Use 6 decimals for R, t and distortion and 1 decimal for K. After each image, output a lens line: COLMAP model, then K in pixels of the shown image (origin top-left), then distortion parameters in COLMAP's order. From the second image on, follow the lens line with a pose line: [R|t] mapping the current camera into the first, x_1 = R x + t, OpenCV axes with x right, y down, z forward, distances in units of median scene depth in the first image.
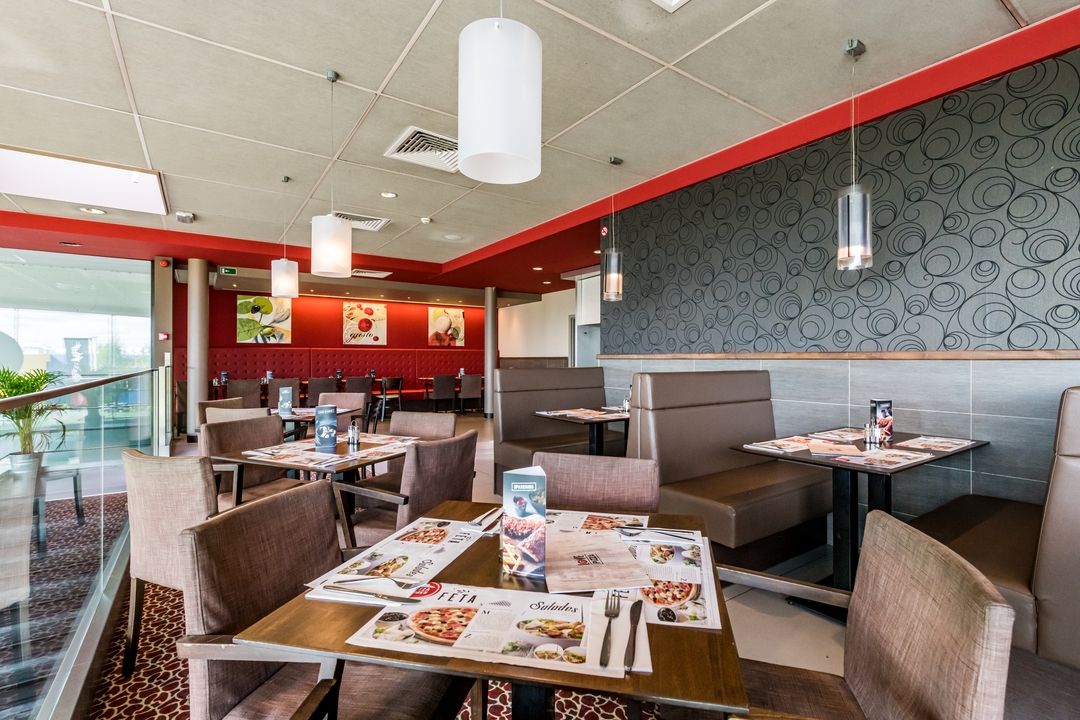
lens RADIAL K [[494.4, 0, 549.3], [0, 494.4, 354.9], [0, 0, 1]] dist [0.000043, -0.000113]
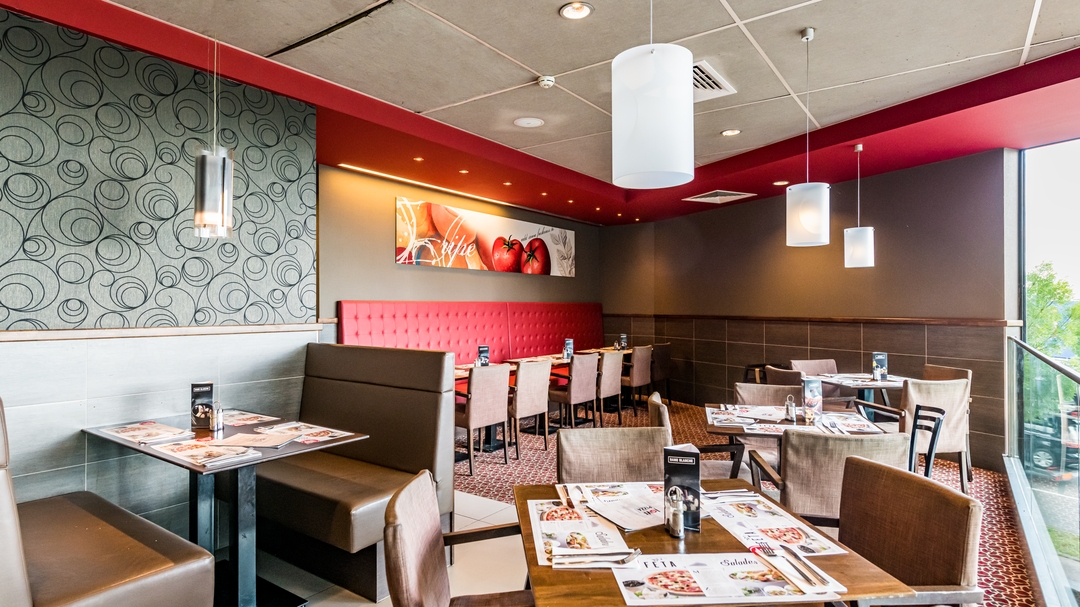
lens RADIAL K [[578.6, 0, 540.0], [0, 578.6, 303.5], [0, 0, 1]] dist [-0.001234, -0.000154]
pose [[-0.330229, 0.007670, 0.943870, -0.573290], [-0.007191, 0.999918, -0.010641, -0.050337], [-0.943873, -0.010302, -0.330147, 0.802019]]
